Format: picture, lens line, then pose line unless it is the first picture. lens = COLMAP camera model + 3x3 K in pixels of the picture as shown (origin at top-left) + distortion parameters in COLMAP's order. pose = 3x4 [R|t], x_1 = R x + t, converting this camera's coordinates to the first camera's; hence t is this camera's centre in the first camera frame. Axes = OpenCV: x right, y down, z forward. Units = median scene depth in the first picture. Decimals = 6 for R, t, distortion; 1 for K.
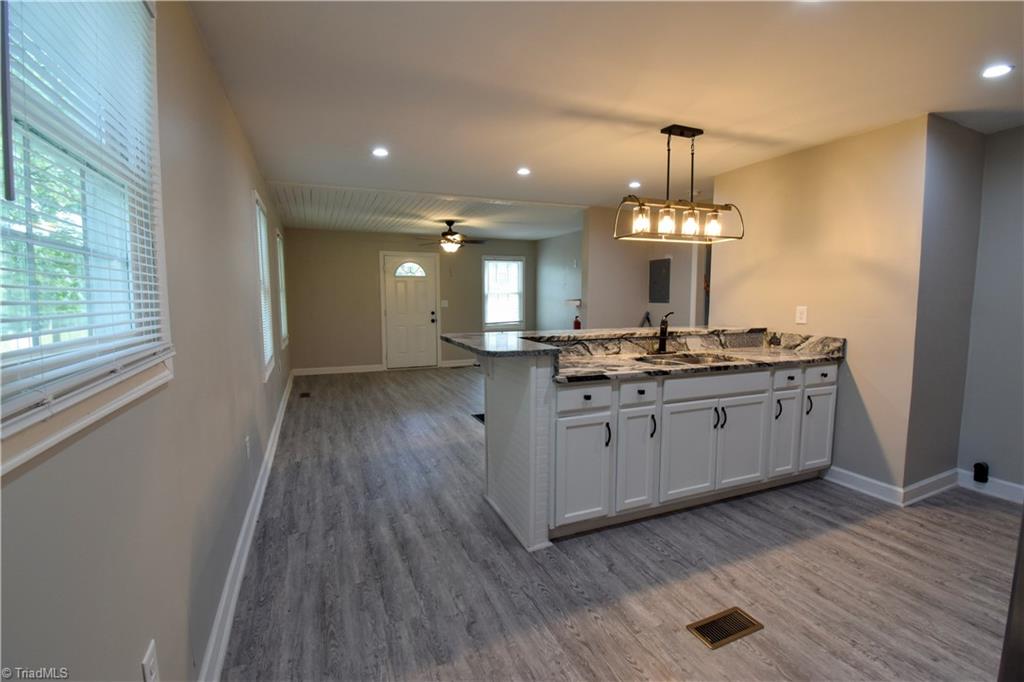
lens RADIAL K [[452.8, 0, 516.4], [0, 452.8, 336.1], [0, 0, 1]] dist [0.010709, -0.017868]
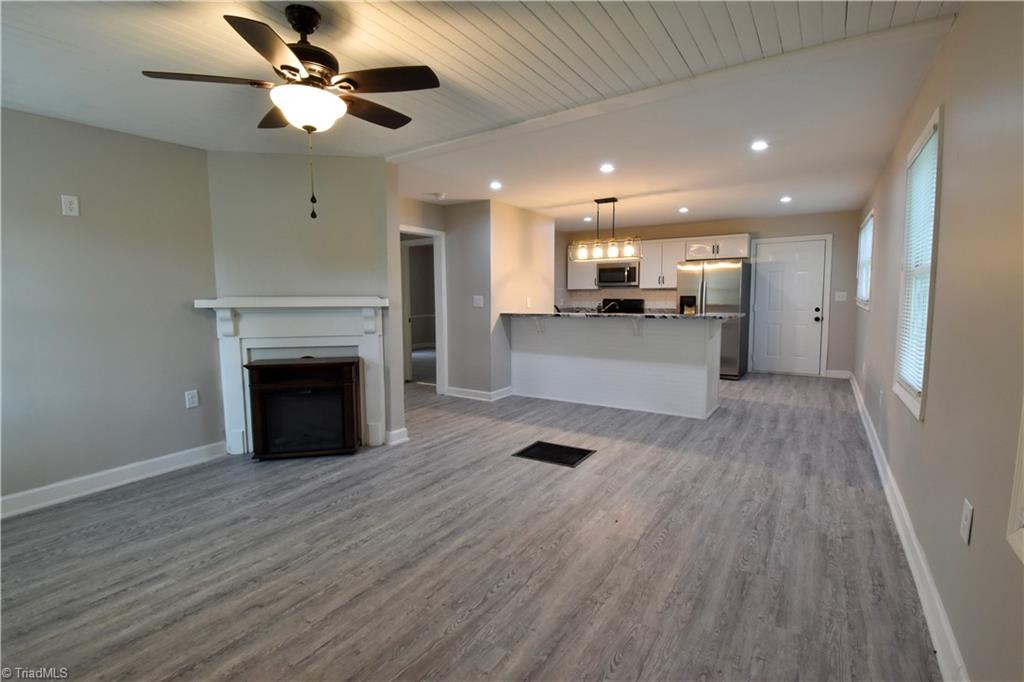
lens RADIAL K [[452.8, 0, 516.4], [0, 452.8, 336.1], [0, 0, 1]] dist [0.010709, -0.017868]
pose [[-0.536872, -0.074569, 0.840362, -0.866560], [0.080601, 0.986997, 0.139073, -0.170592], [-0.839805, 0.142398, -0.523880, 1.997027]]
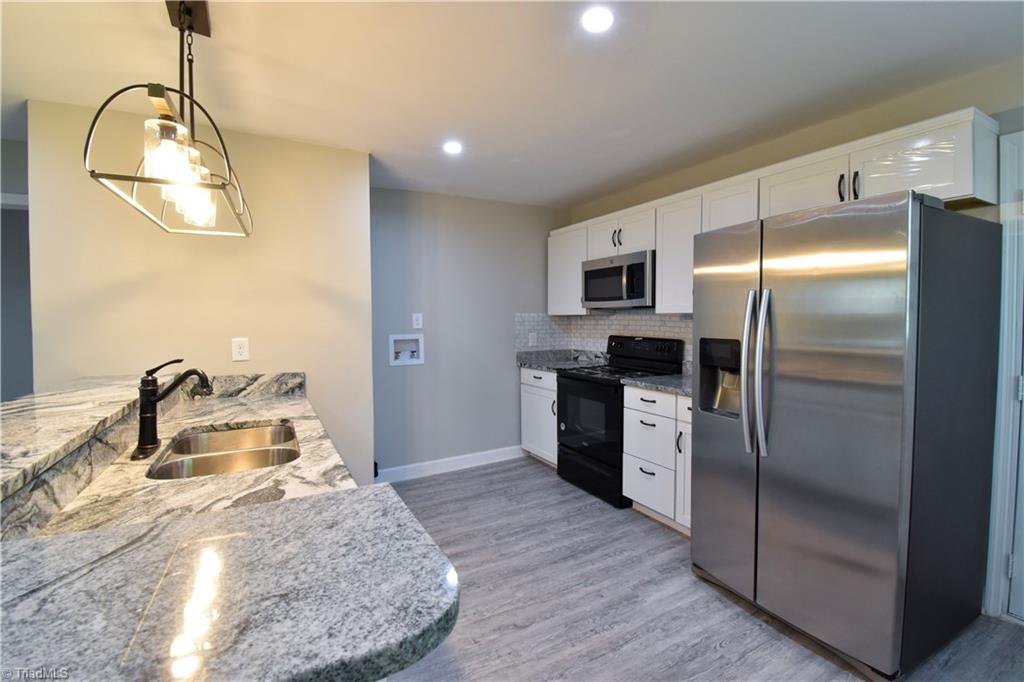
lens RADIAL K [[452.8, 0, 516.4], [0, 452.8, 336.1], [0, 0, 1]] dist [0.010709, -0.017868]
pose [[-0.097236, -0.039494, 0.994477, -0.167271], [0.088774, 0.994885, 0.048190, -0.064105], [-0.991294, 0.092969, -0.093233, 0.612845]]
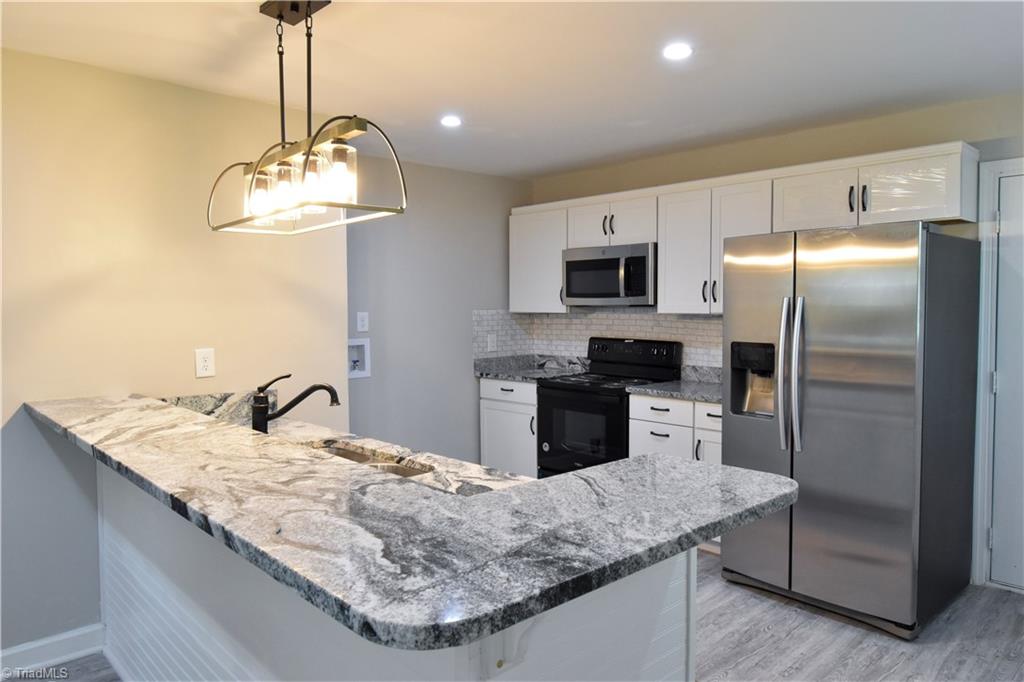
lens RADIAL K [[678.8, 0, 518.5], [0, 678.8, 338.0], [0, 0, 1]] dist [-0.004252, 0.000251]
pose [[-0.341810, -0.043669, 0.938754, -0.360492], [0.084146, 0.993485, 0.076854, -0.113642], [-0.935994, 0.105262, -0.335909, 0.910194]]
